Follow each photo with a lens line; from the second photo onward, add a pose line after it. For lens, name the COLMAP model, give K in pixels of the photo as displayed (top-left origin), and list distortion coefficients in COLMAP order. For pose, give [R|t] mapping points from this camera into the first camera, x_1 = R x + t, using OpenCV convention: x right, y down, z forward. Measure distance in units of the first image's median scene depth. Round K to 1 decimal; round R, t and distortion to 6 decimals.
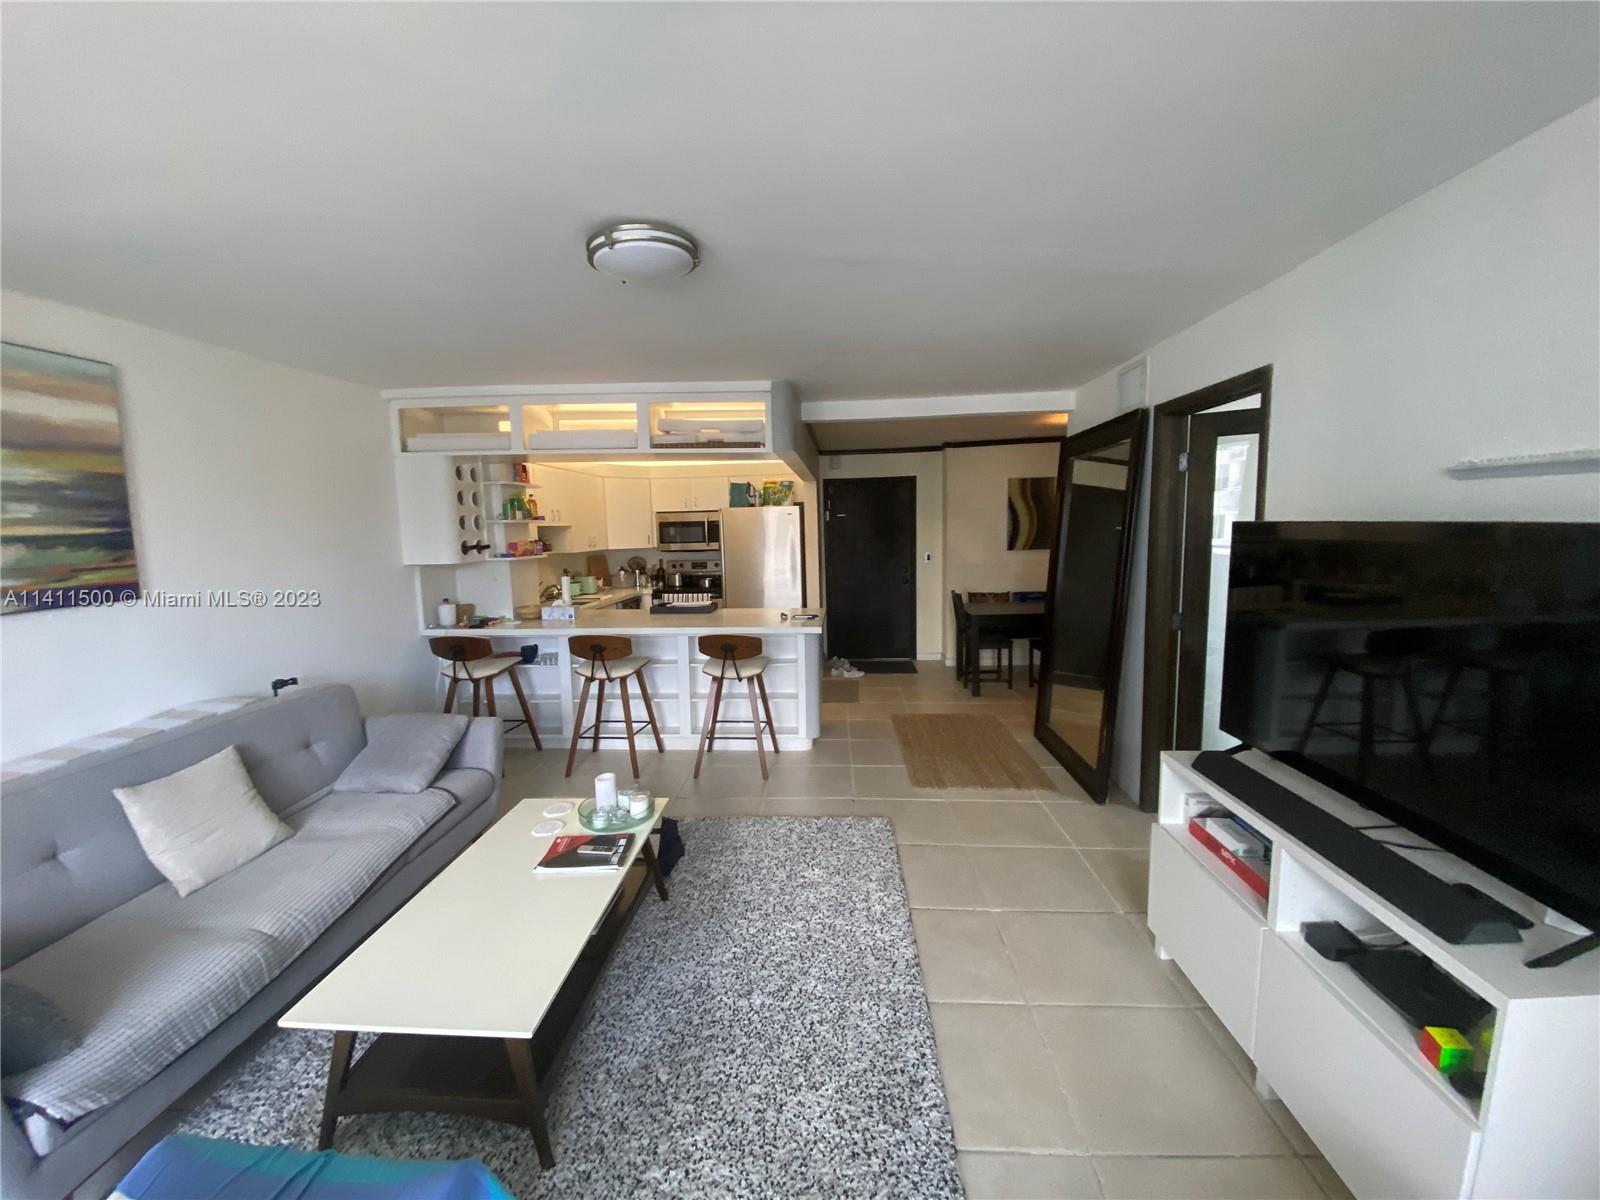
lens RADIAL K [[649.5, 0, 801.8], [0, 649.5, 592.8], [0, 0, 1]] dist [-0.003294, -0.000505]
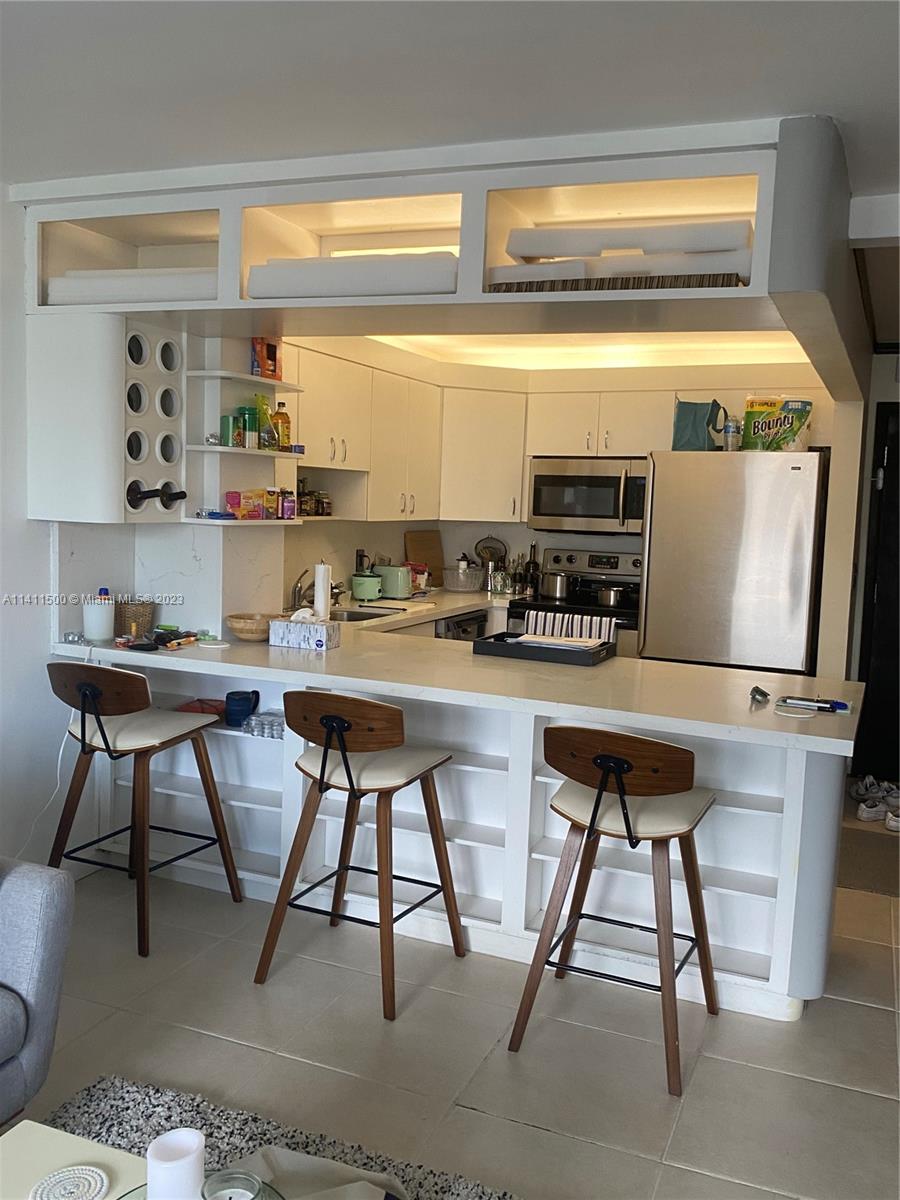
lens RADIAL K [[1048.0, 0, 456.2], [0, 1048.0, 616.2], [0, 0, 1]] dist [0.046095, -0.019209]
pose [[0.944849, 0.090135, -0.314860, -0.002383], [-0.086861, 0.995920, 0.024445, -0.015004], [0.315779, 0.004252, 0.948823, 0.280671]]
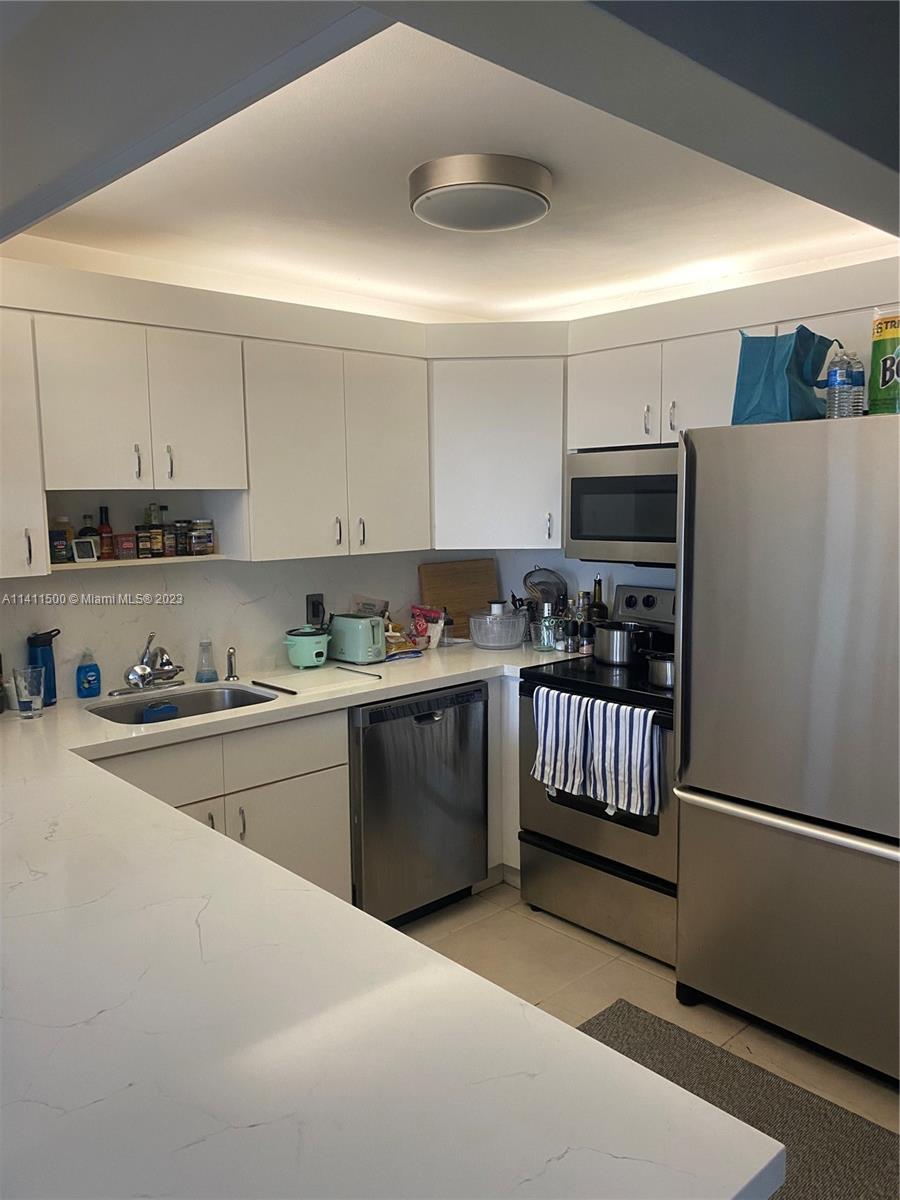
lens RADIAL K [[921.5, 0, 450.7], [0, 921.5, 603.3], [0, 0, 1]] dist [-0.004753, -0.003143]
pose [[0.716958, 0.096554, -0.690397, 0.136655], [-0.073405, 0.995312, 0.062968, -0.111509], [0.693240, 0.005533, 0.720685, 0.987300]]
